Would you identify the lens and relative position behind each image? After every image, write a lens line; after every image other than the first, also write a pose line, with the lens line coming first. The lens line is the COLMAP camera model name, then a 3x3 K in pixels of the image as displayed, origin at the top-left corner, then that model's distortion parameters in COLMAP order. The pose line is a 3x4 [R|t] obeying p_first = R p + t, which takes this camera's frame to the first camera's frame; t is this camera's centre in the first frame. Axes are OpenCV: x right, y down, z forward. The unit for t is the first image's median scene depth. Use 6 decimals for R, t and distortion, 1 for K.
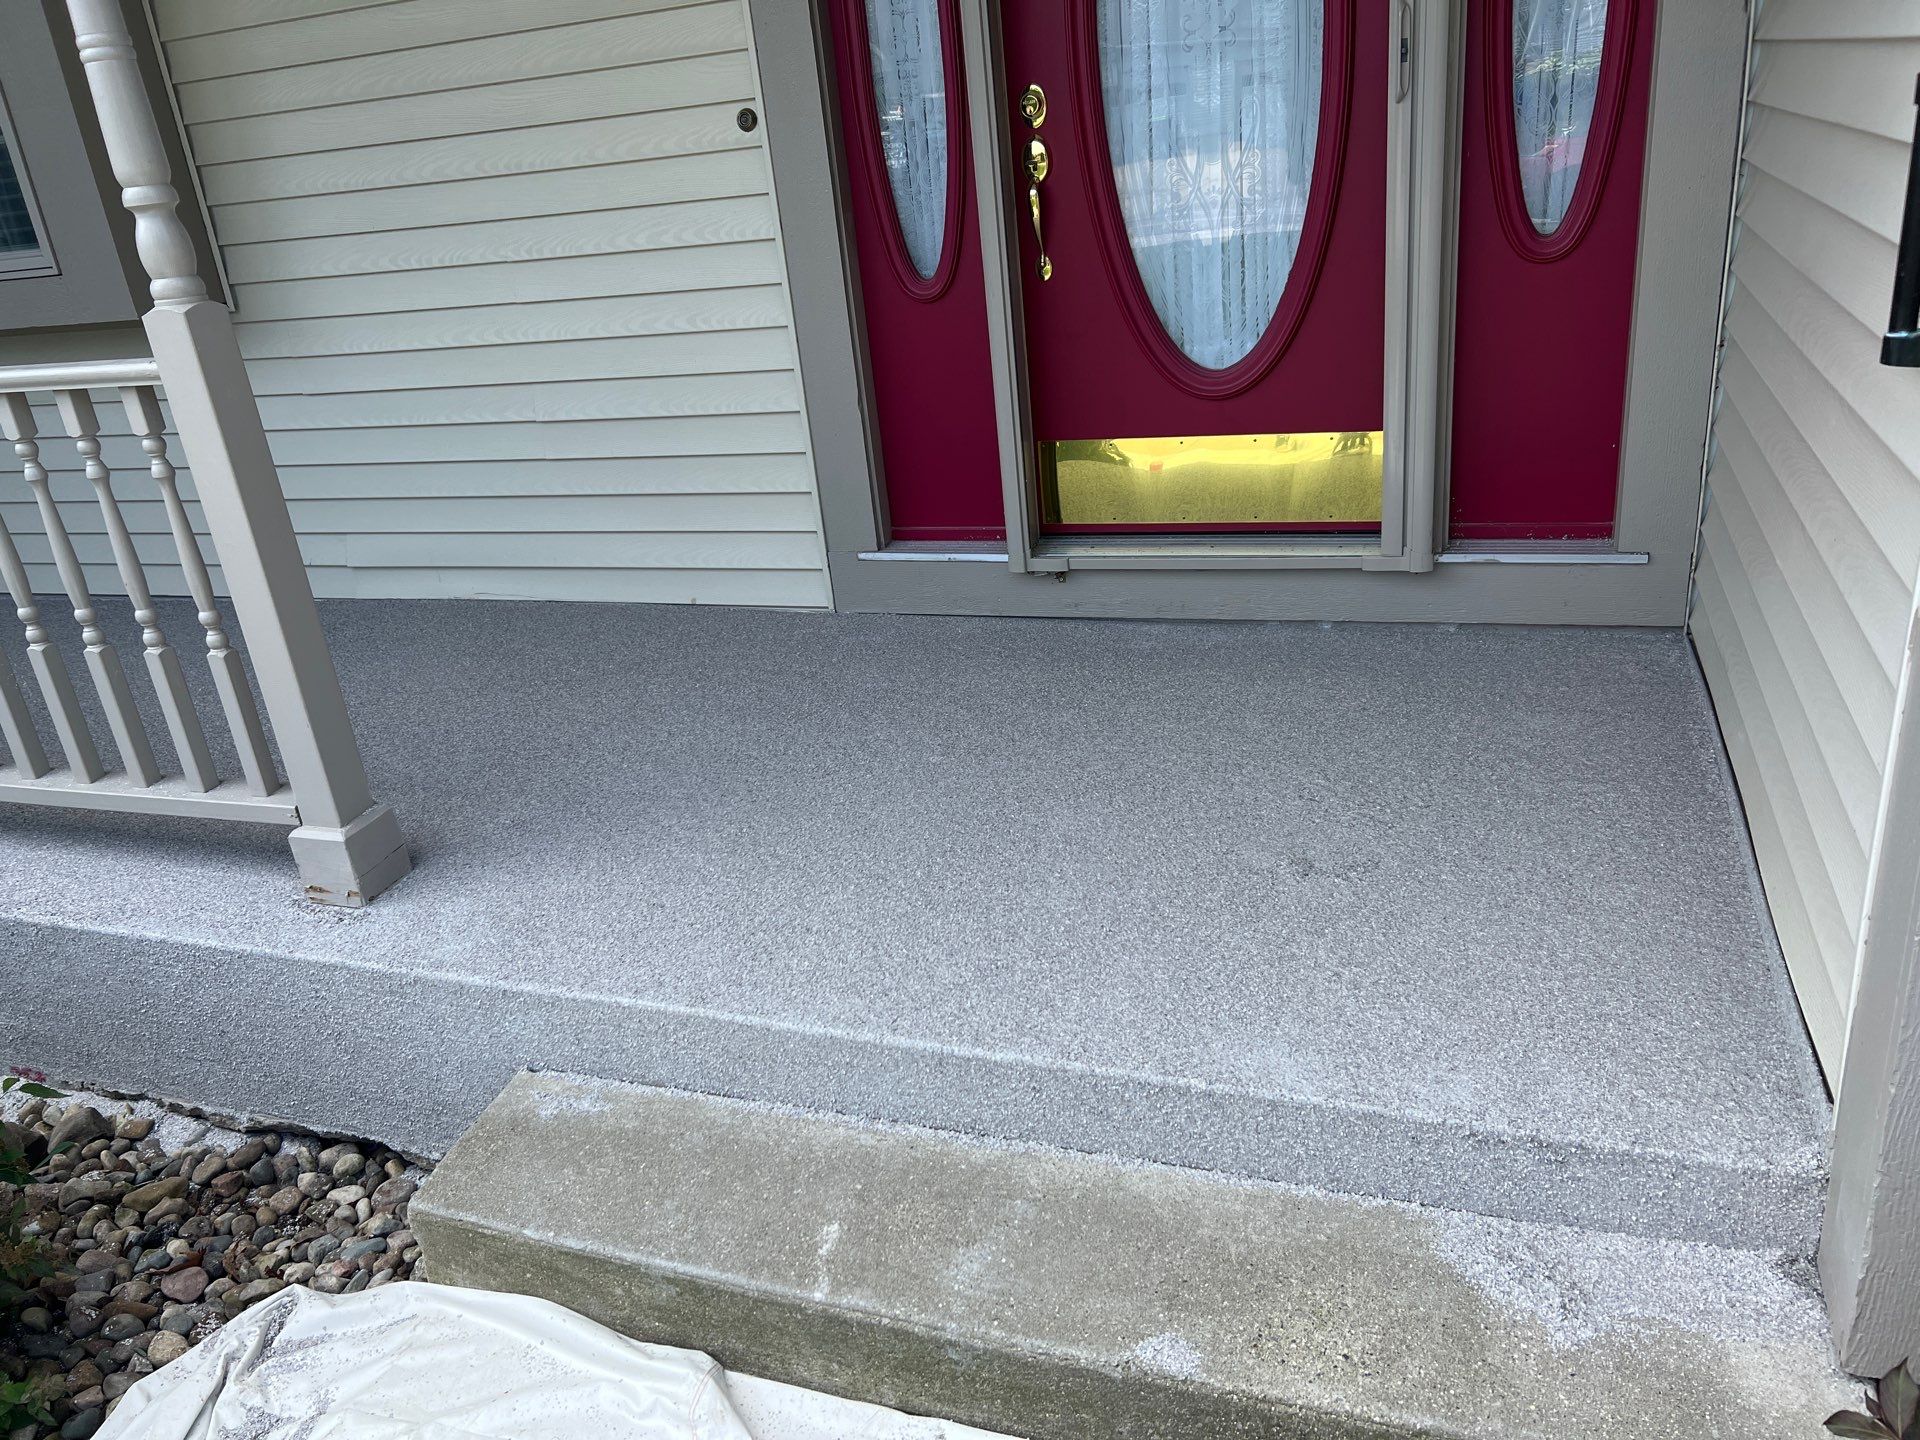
lens RADIAL K [[1433.2, 0, 941.4], [0, 1433.2, 719.0], [0, 0, 1]] dist [0.060259, -0.069788]
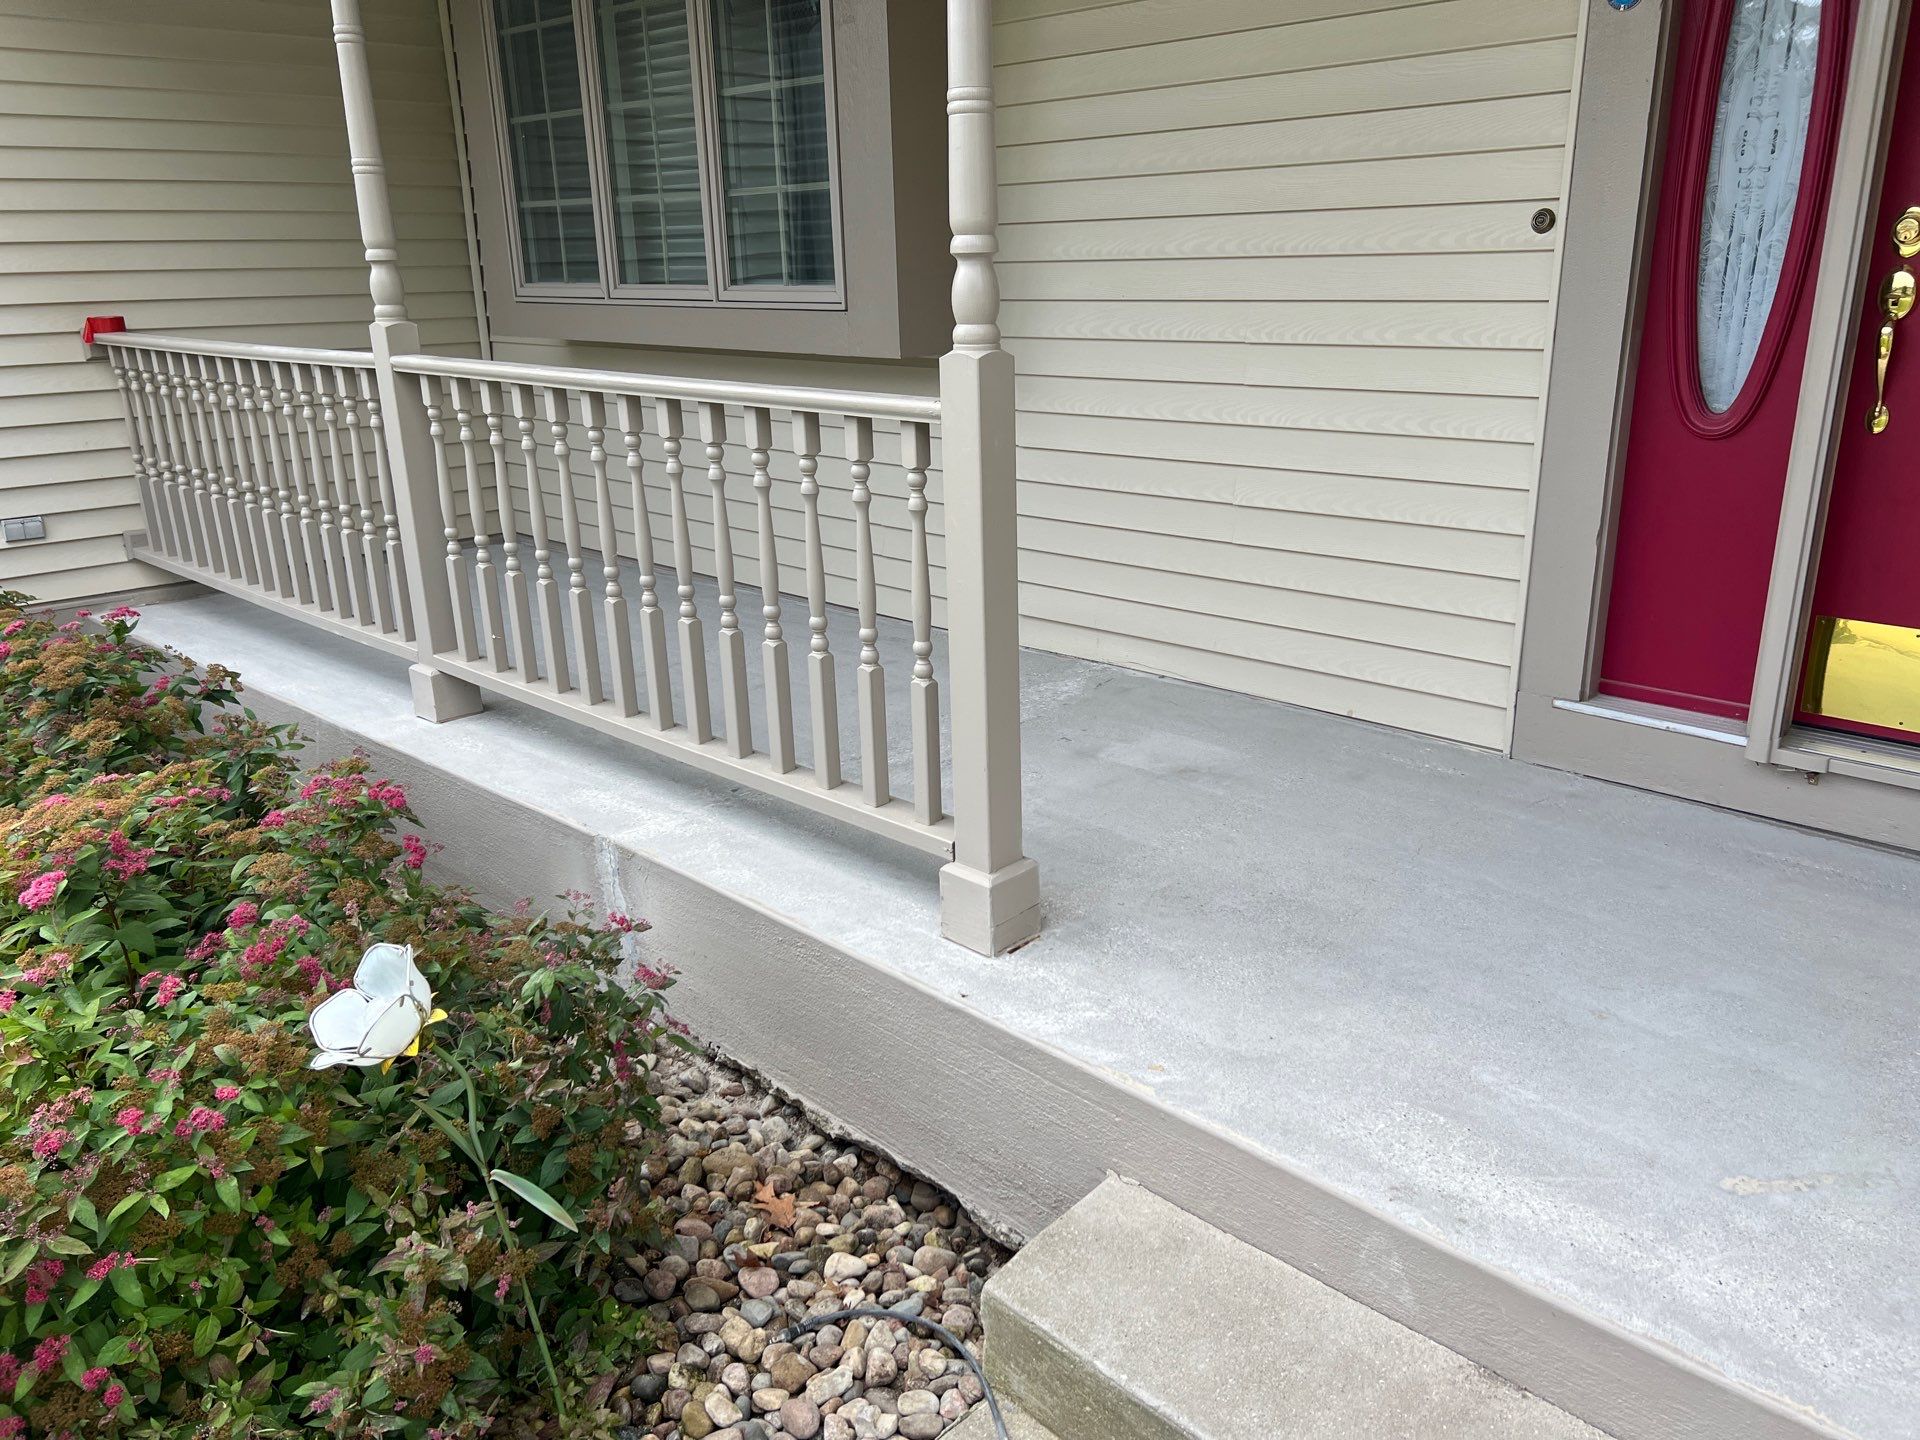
lens RADIAL K [[1433.2, 0, 971.3], [0, 1433.2, 726.8], [0, 0, 1]] dist [0.060259, -0.069788]
pose [[0.909742, 0.208408, -0.359076, -0.084860], [-0.226691, 0.973924, -0.009070, -0.012163], [0.347823, 0.089651, 0.933264, 0.051902]]
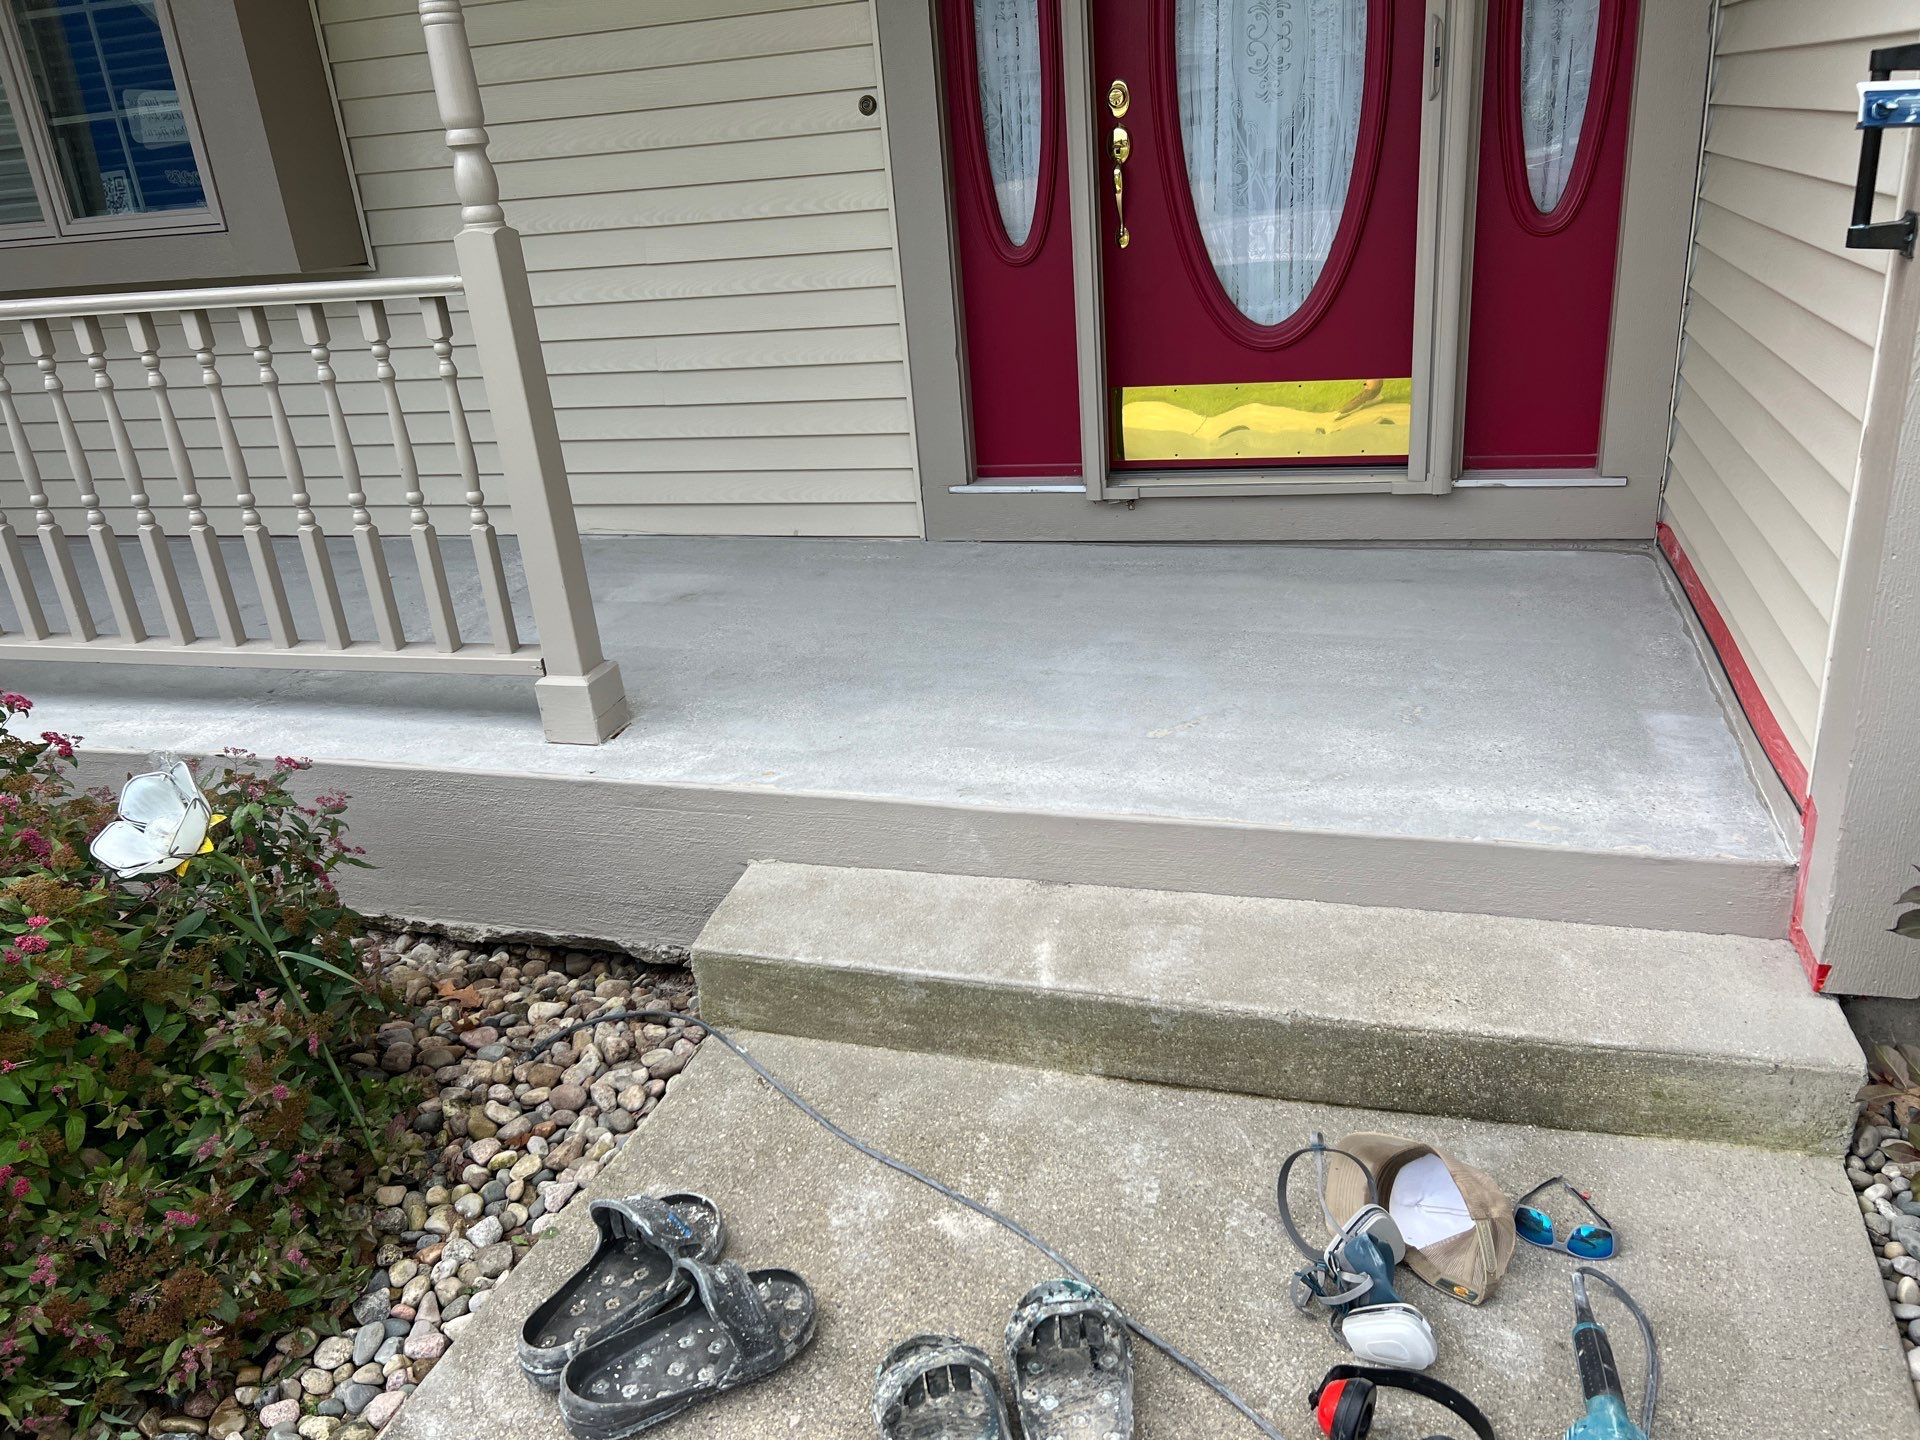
lens RADIAL K [[1433.2, 0, 960.6], [0, 1433.2, 727.0], [0, 0, 1]] dist [0.060259, -0.069788]
pose [[0.998000, 0.000225, 0.063209, -0.167511], [0.000506, 0.999933, -0.011551, 0.124217], [-0.063207, 0.011560, 0.997933, -0.199842]]
